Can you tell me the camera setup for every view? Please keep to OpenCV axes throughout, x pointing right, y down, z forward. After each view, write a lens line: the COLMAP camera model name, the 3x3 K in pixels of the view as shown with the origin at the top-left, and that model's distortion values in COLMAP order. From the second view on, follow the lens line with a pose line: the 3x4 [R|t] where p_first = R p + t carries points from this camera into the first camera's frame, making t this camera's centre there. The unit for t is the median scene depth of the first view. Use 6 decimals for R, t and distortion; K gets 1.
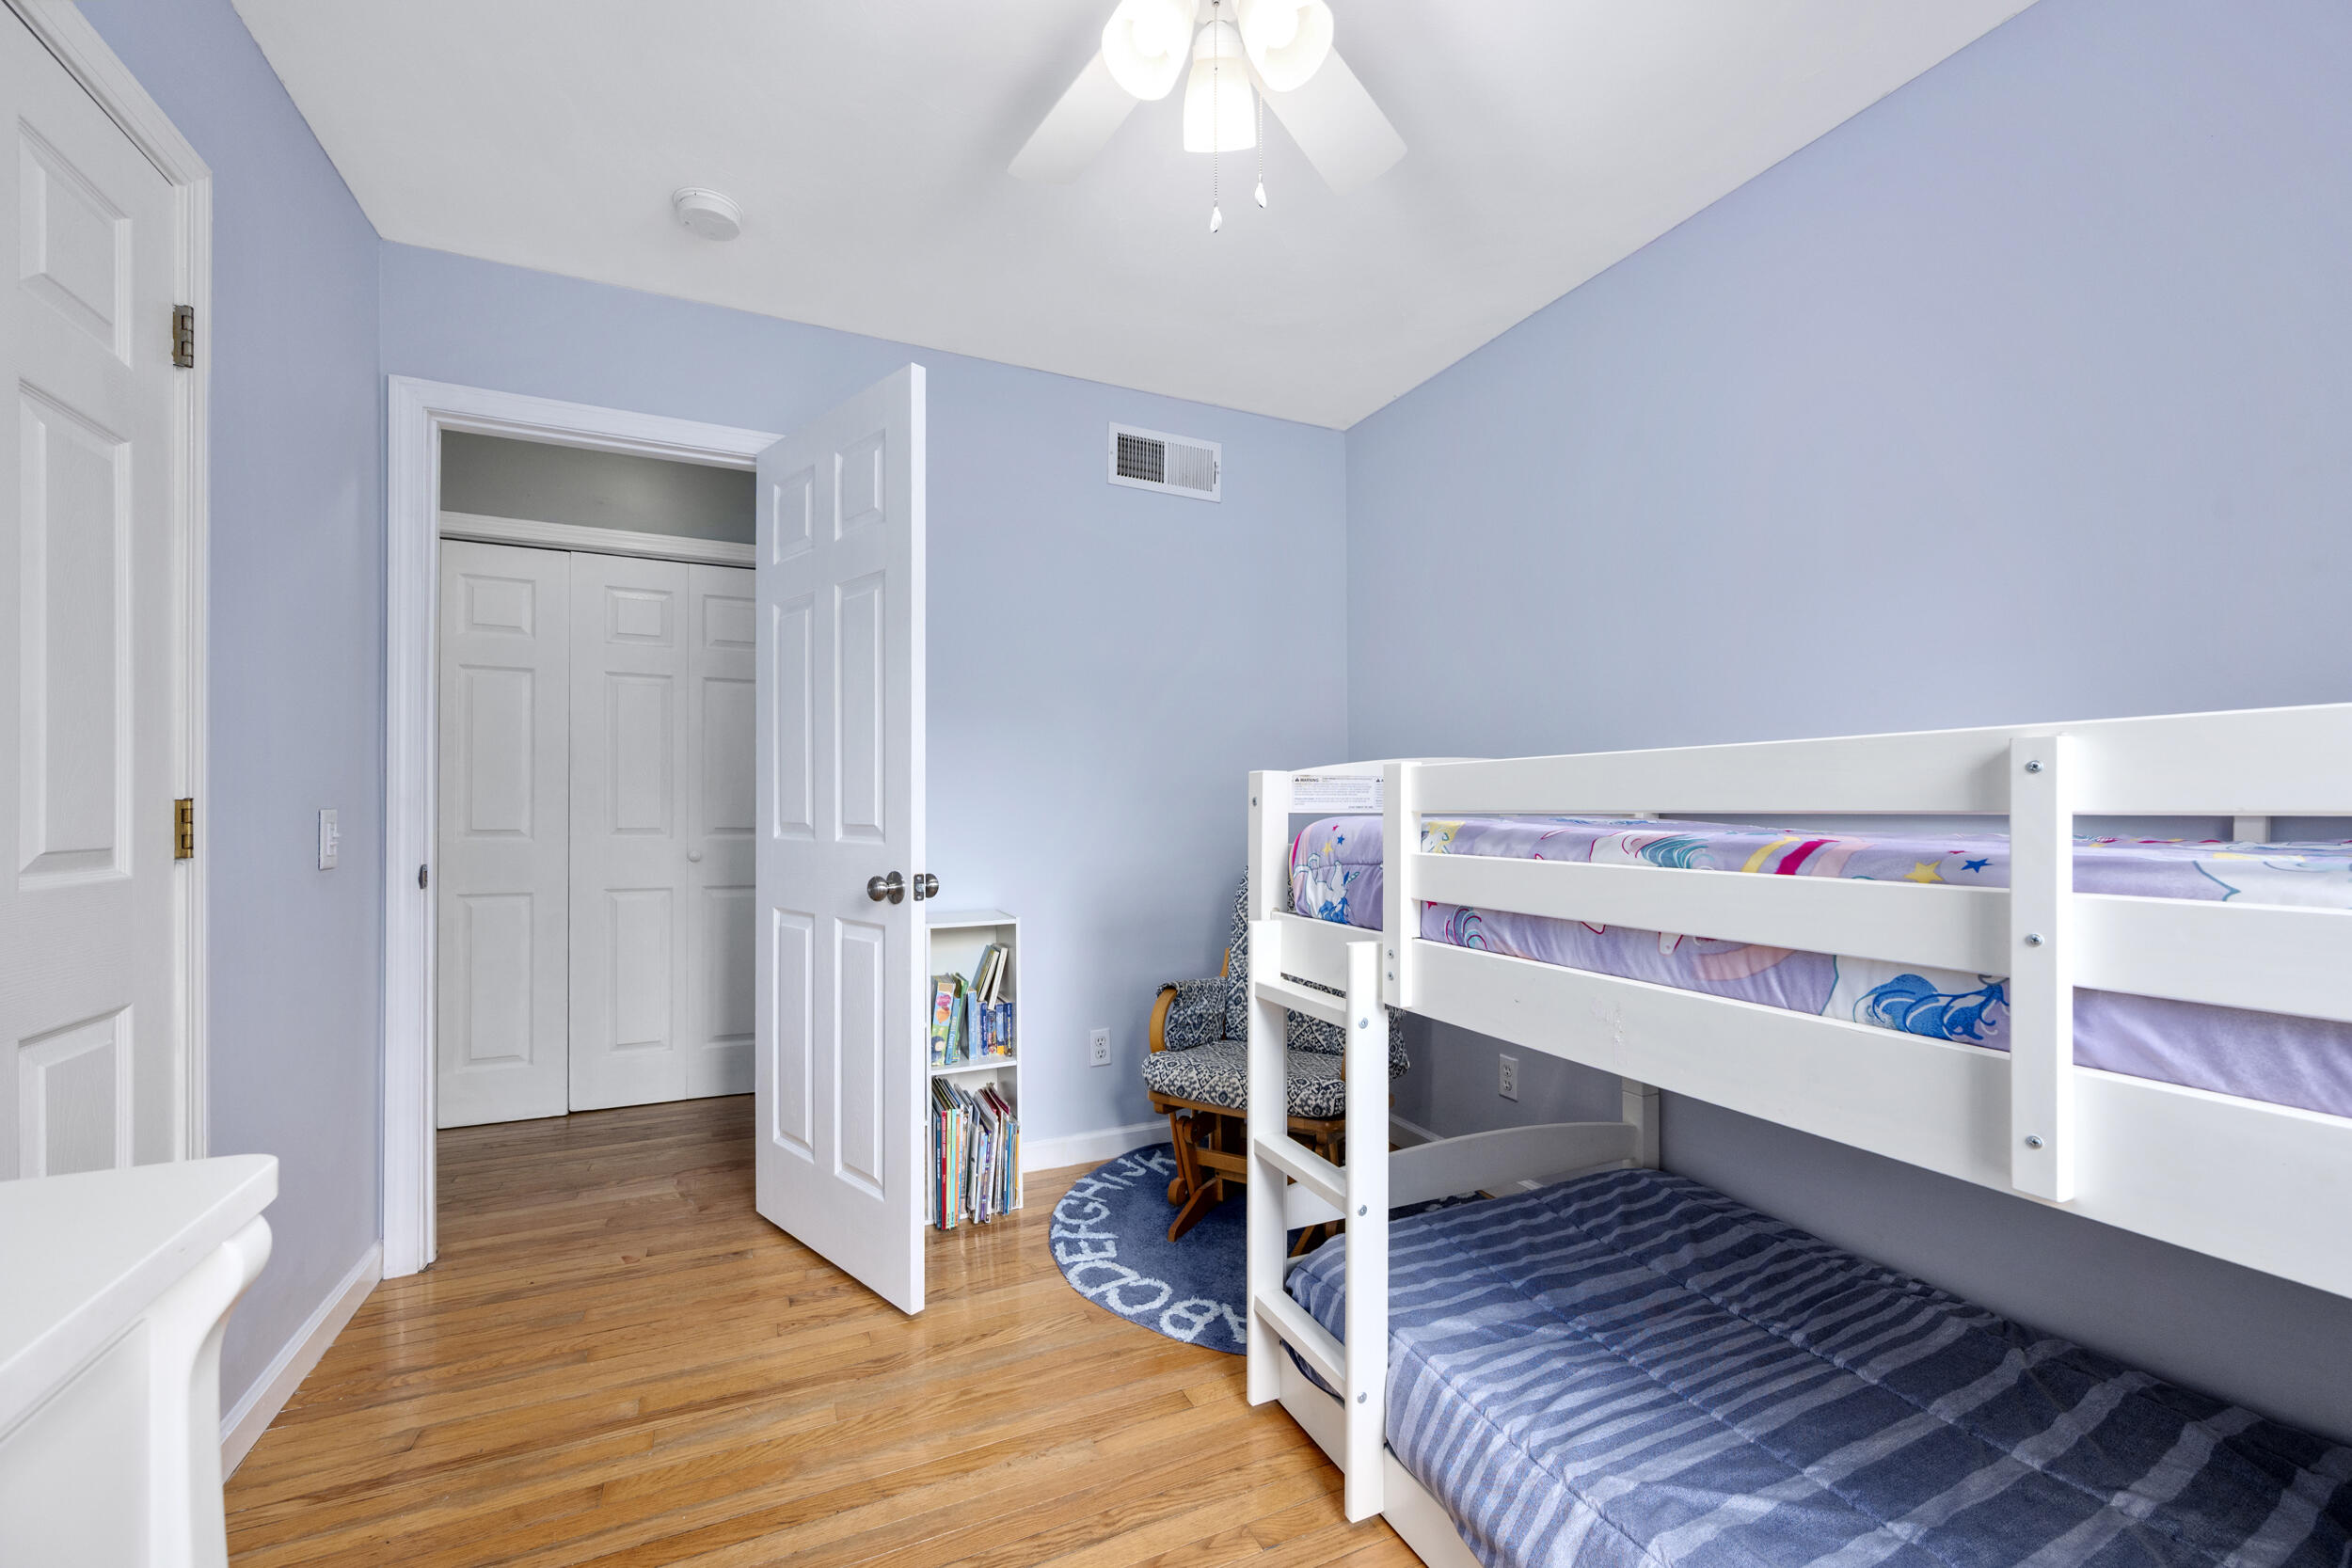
lens RADIAL K [[938.5, 0, 1177.4], [0, 938.5, 817.9], [0, 0, 1]] dist [0.000254, 0.000007]
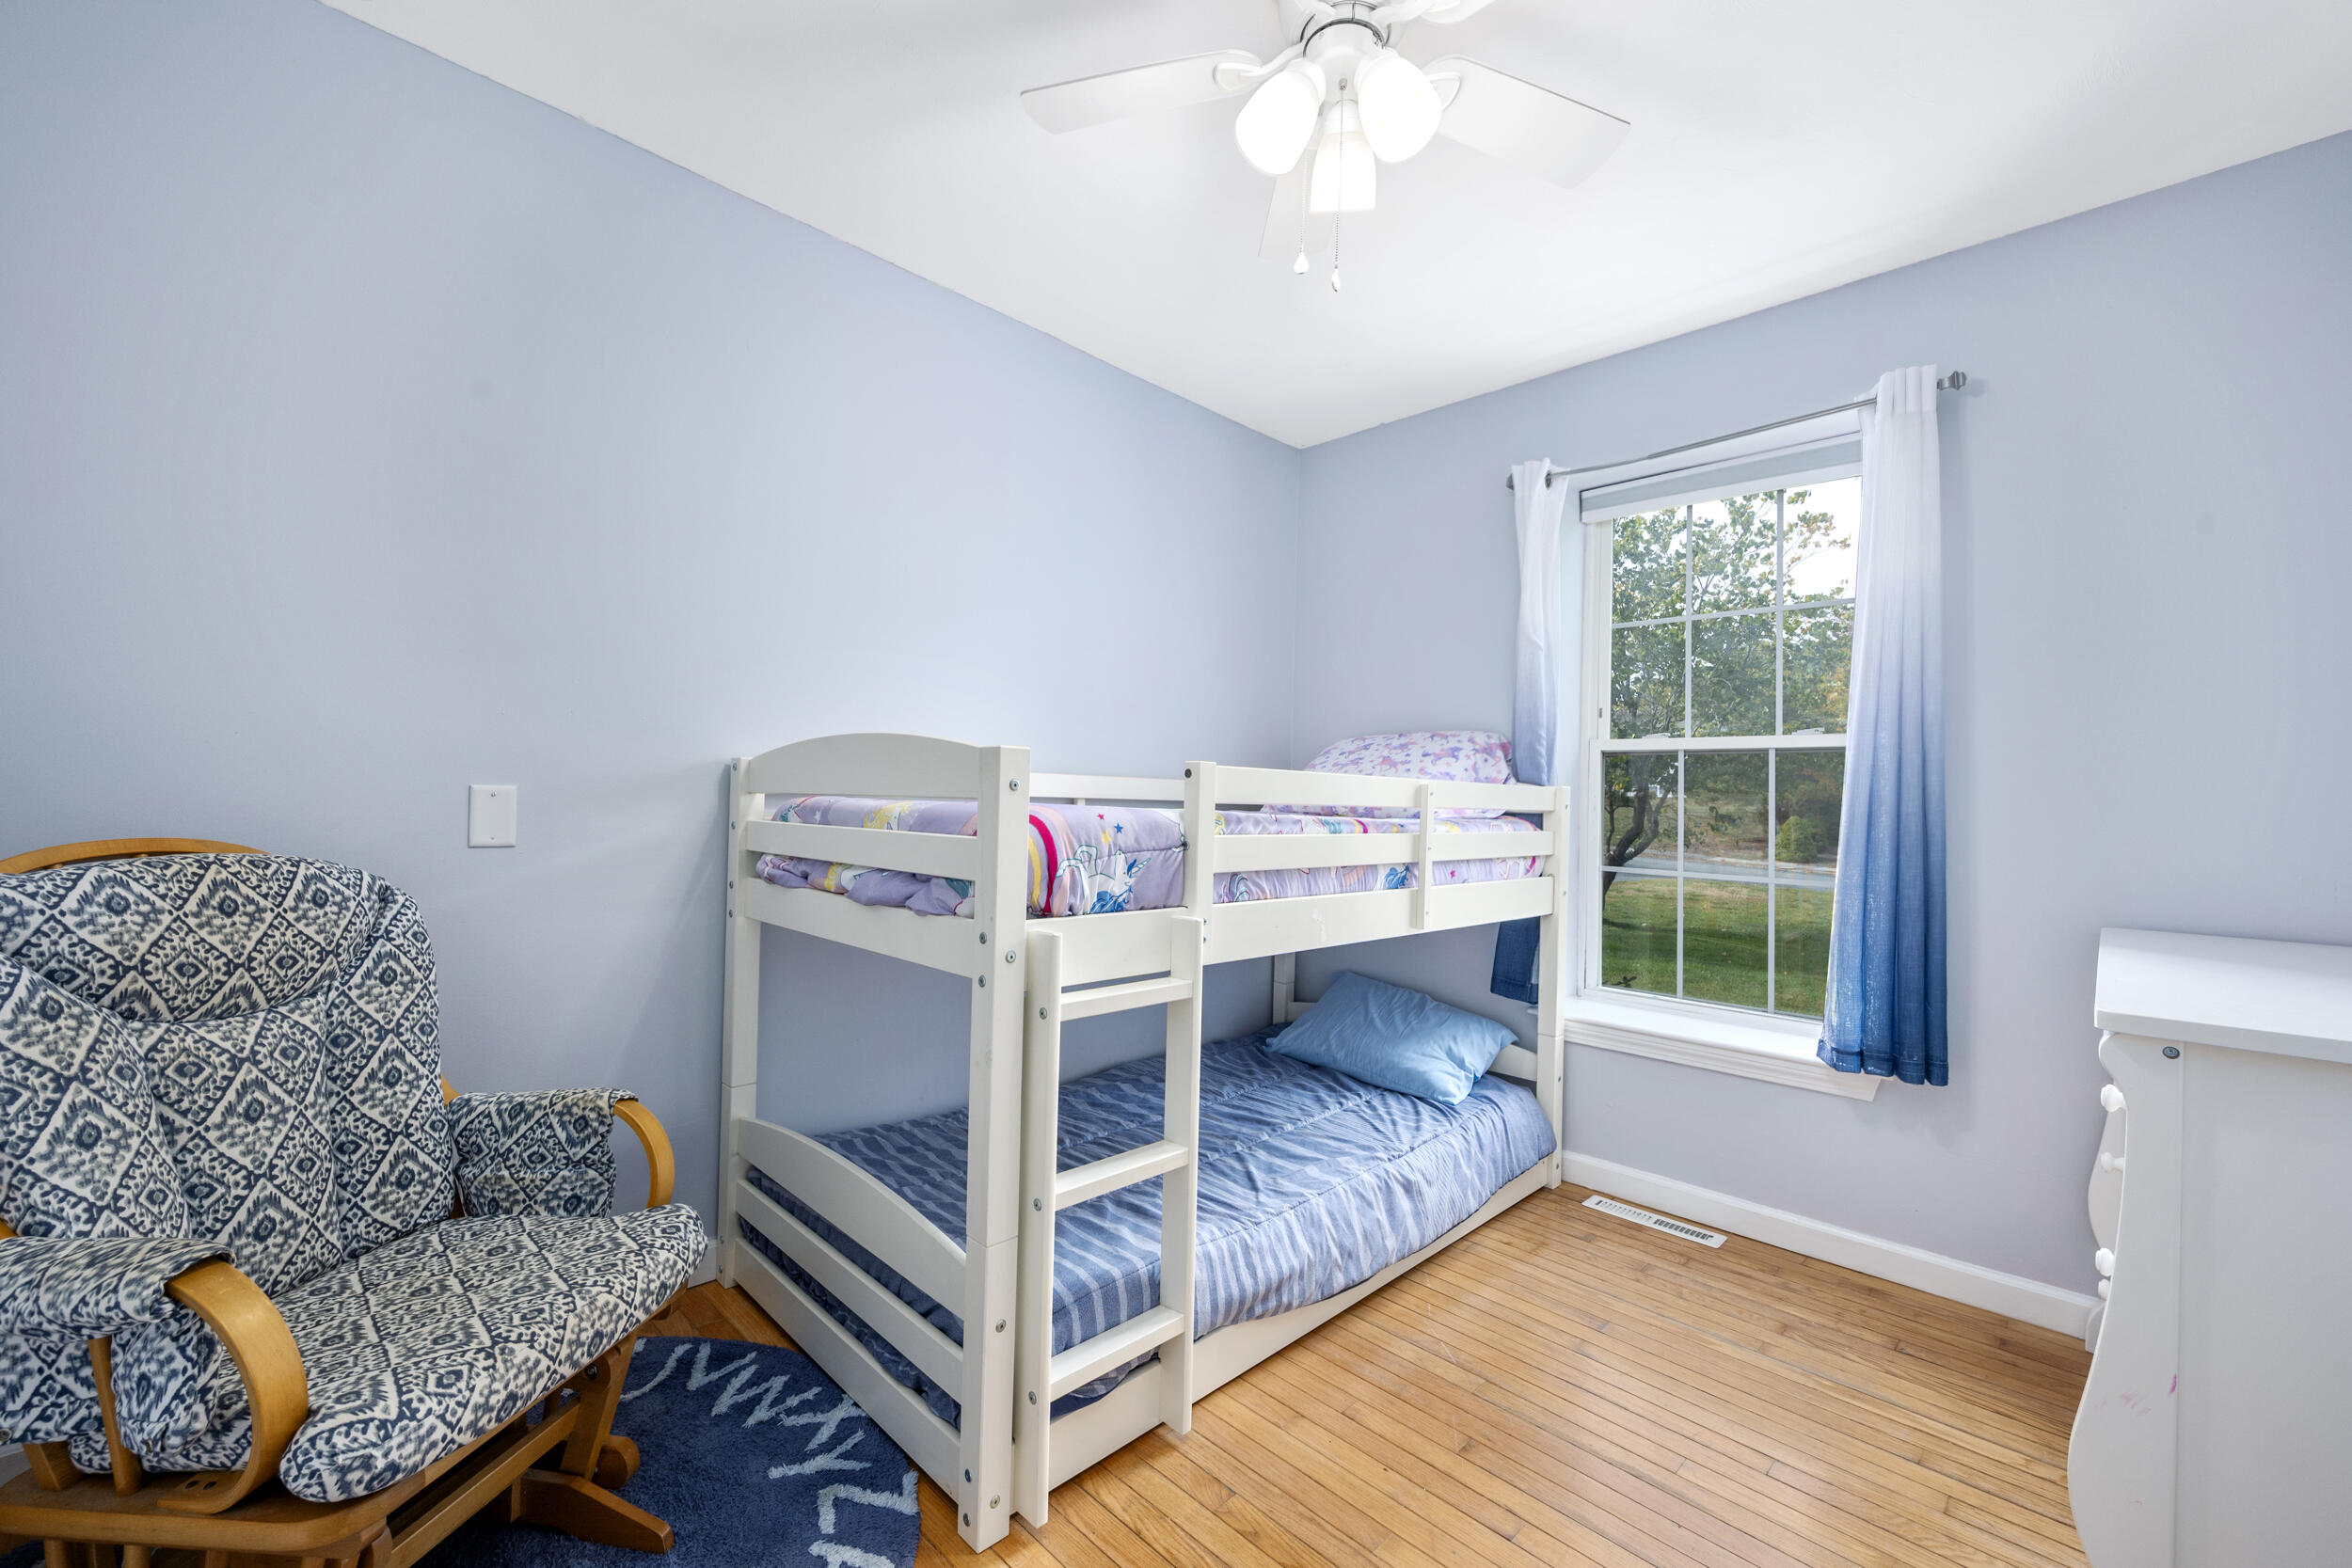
lens RADIAL K [[984.6, 0, 1176.0], [0, 984.6, 784.0], [0, 0, 1]] dist [-0.000593, -0.000033]
pose [[-0.325764, -0.001255, 0.945450, -1.029226], [-0.019809, 0.999789, -0.005498, -0.024854], [-0.945244, -0.020520, -0.325720, 1.550341]]
